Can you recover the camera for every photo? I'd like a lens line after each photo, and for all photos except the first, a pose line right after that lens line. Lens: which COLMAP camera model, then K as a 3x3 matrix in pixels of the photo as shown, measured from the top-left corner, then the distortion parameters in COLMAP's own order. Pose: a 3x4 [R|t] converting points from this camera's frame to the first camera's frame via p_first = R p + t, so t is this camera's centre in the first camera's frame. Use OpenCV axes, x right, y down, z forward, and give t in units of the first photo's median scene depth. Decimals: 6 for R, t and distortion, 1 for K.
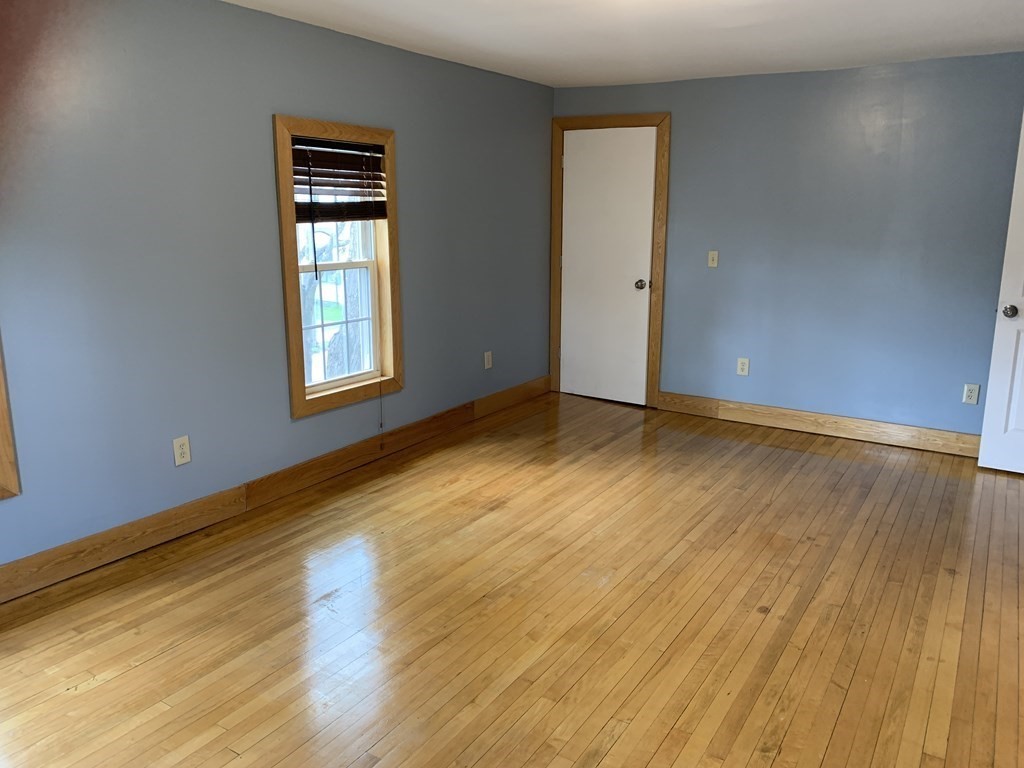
lens RADIAL K [[785.1, 0, 512.0], [0, 785.1, 384.0], [0, 0, 1]] dist [0.061681, -0.072566]
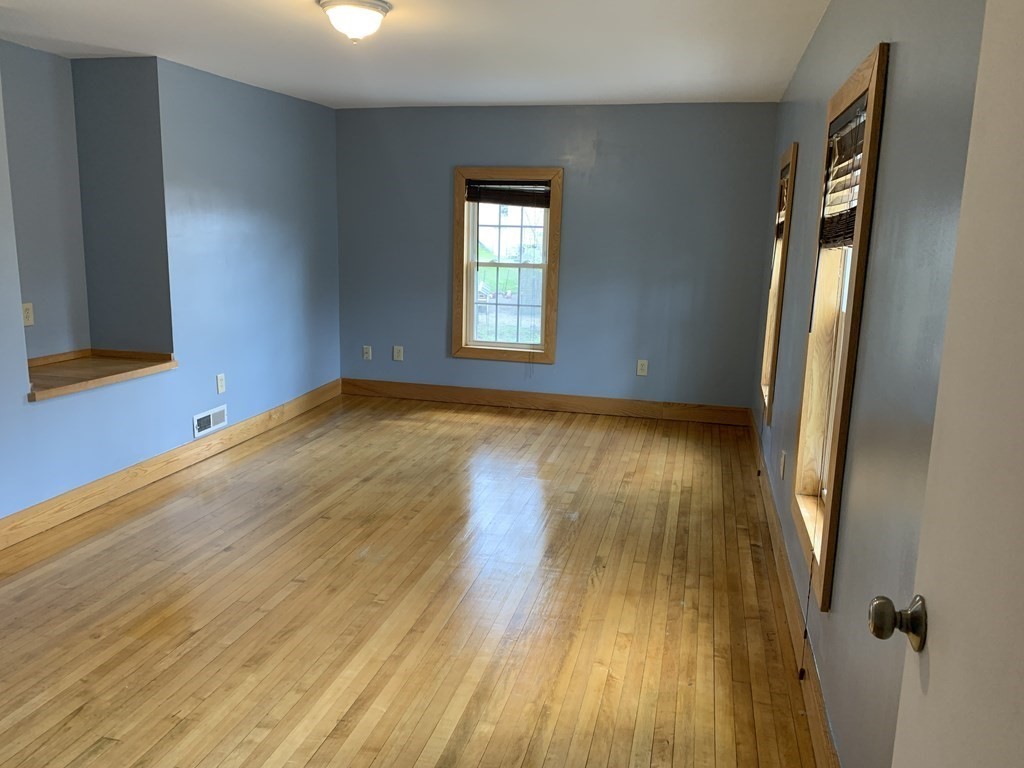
lens RADIAL K [[785.1, 0, 512.0], [0, 785.1, 384.0], [0, 0, 1]] dist [0.061681, -0.072566]
pose [[-0.949116, 0.039047, -0.312495, 0.241819], [-0.089256, 0.918244, 0.385825, -0.392581], [0.302012, 0.394085, -0.868035, 1.820075]]
